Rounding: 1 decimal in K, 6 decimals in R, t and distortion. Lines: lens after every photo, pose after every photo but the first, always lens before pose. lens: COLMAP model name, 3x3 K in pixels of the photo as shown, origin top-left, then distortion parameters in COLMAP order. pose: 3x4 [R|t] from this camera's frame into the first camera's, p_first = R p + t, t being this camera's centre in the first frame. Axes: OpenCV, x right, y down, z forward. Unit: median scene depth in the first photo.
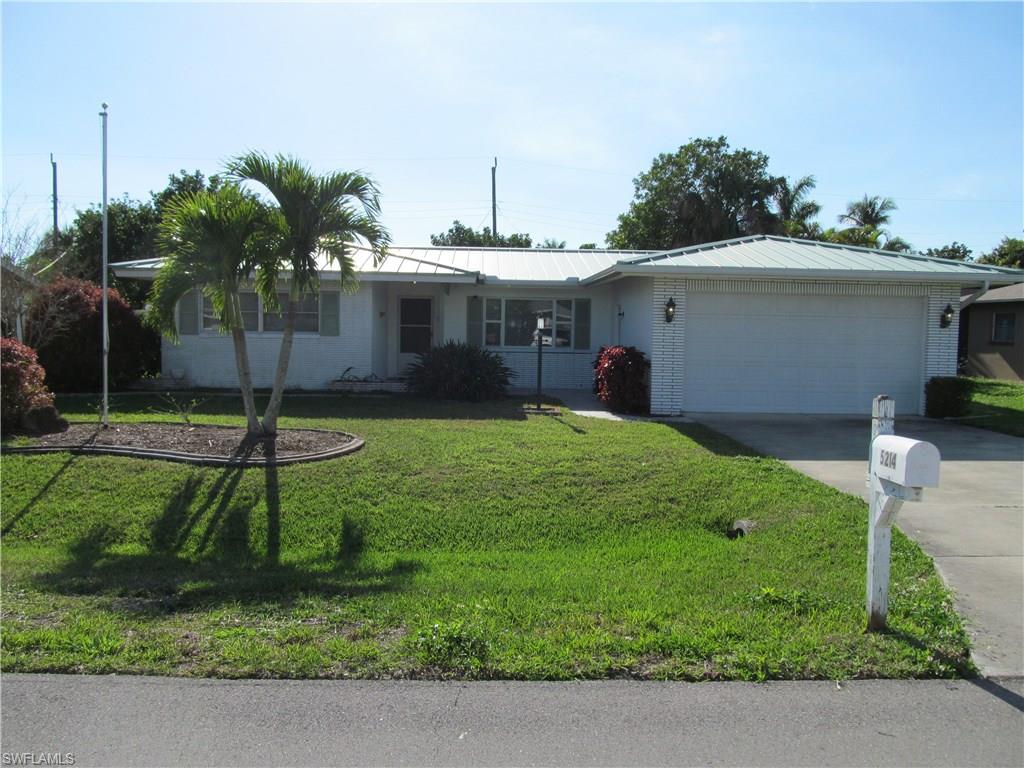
lens RADIAL K [[855.6, 0, 513.3], [0, 855.6, 385.2], [0, 0, 1]] dist [-0.068366, 0.032915]
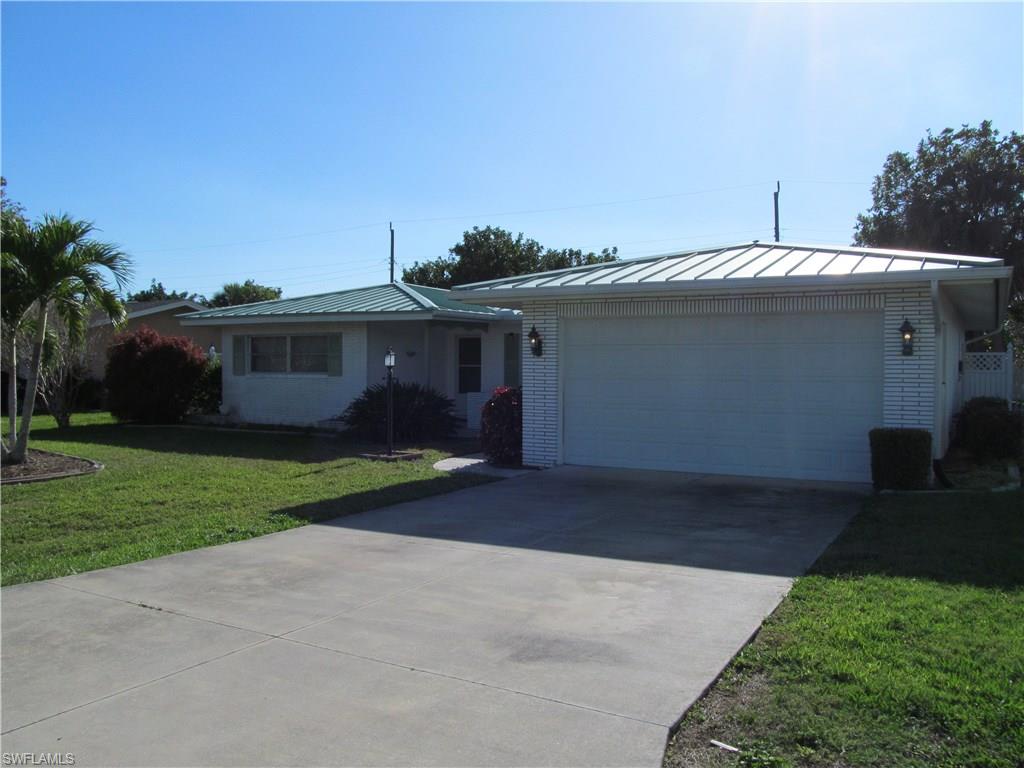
lens RADIAL K [[855.6, 0, 512.0], [0, 855.6, 382.8], [0, 0, 1]] dist [-0.068366, 0.032915]
pose [[0.857171, -0.004327, -0.515014, 0.440389], [-0.024021, 0.998541, -0.048367, -0.004242], [0.514472, 0.053830, 0.855816, 0.198896]]
